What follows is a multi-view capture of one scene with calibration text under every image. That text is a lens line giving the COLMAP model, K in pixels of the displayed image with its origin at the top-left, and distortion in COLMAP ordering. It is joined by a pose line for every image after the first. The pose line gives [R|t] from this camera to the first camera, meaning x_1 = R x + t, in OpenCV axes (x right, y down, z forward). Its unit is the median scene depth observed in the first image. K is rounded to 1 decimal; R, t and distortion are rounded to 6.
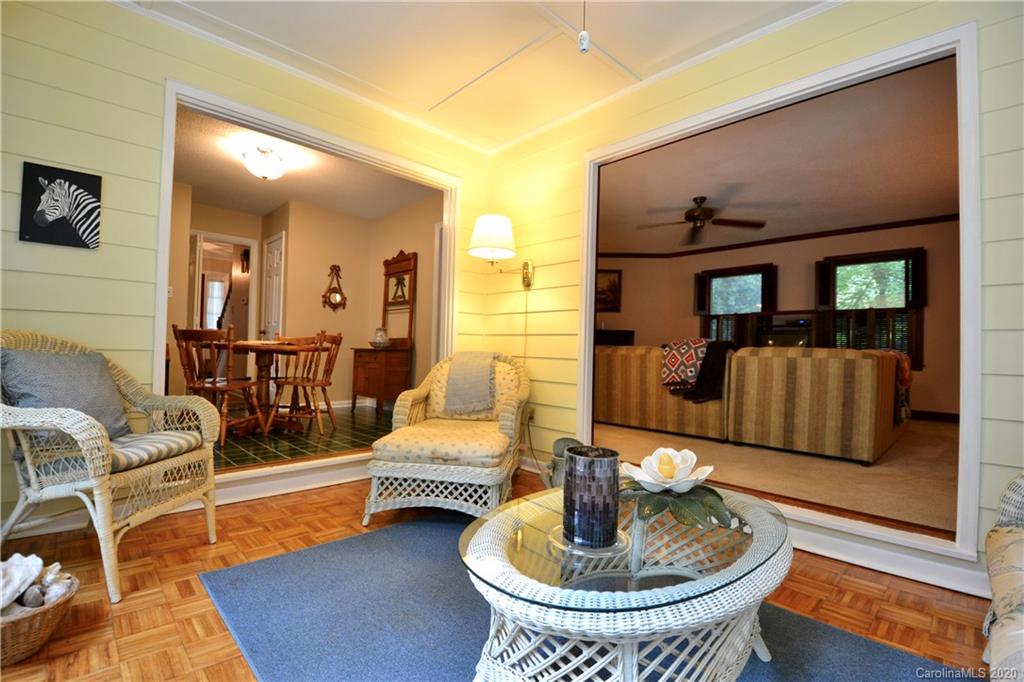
lens RADIAL K [[433.3, 0, 512.5], [0, 433.3, 349.5], [0, 0, 1]] dist [0.000597, -0.000033]
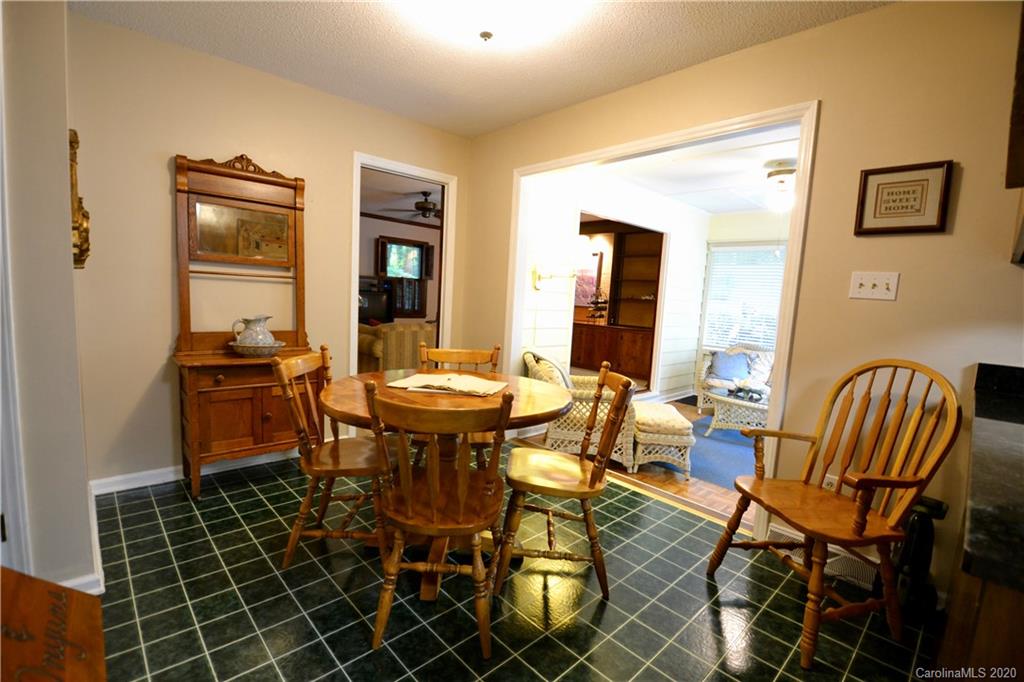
lens RADIAL K [[456.8, 0, 504.2], [0, 456.8, 341.8], [0, 0, 1]] dist [0.003217, -0.013242]
pose [[0.025631, -0.126758, 0.991602, -0.698629], [-0.056685, 0.990148, 0.128037, -0.094352], [-0.998063, -0.059491, 0.018193, 0.621408]]
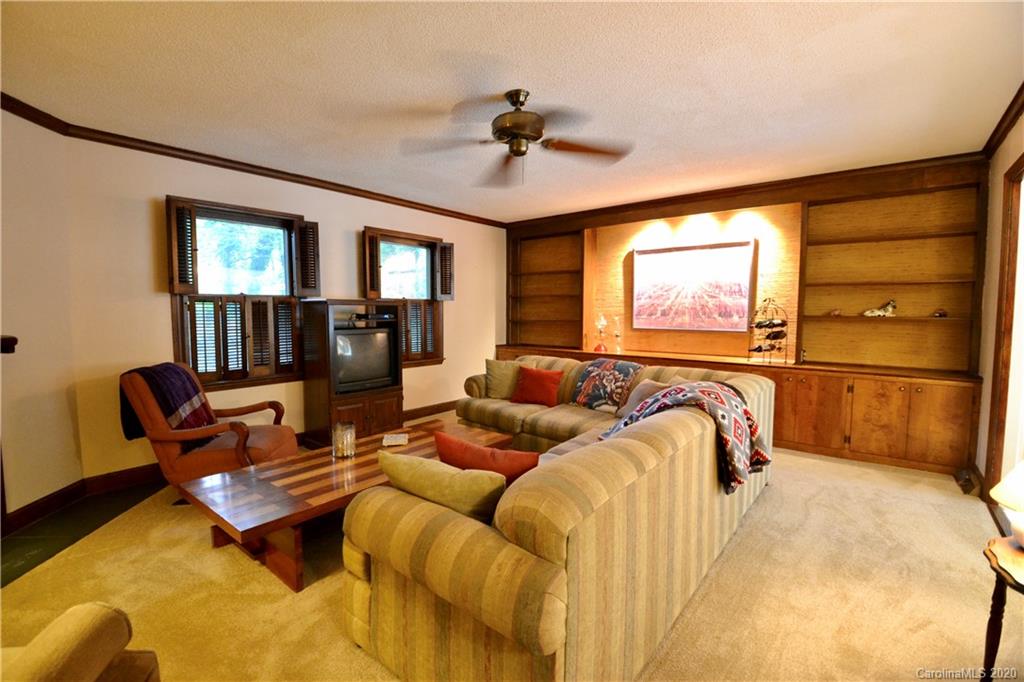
lens RADIAL K [[456.8, 0, 504.2], [0, 456.8, 341.8], [0, 0, 1]] dist [0.003217, -0.013242]
pose [[-0.094900, -0.094689, 0.990973, -0.113764], [-0.004739, 0.995498, 0.094668, -0.094769], [-0.995476, 0.004287, -0.094921, 0.875813]]
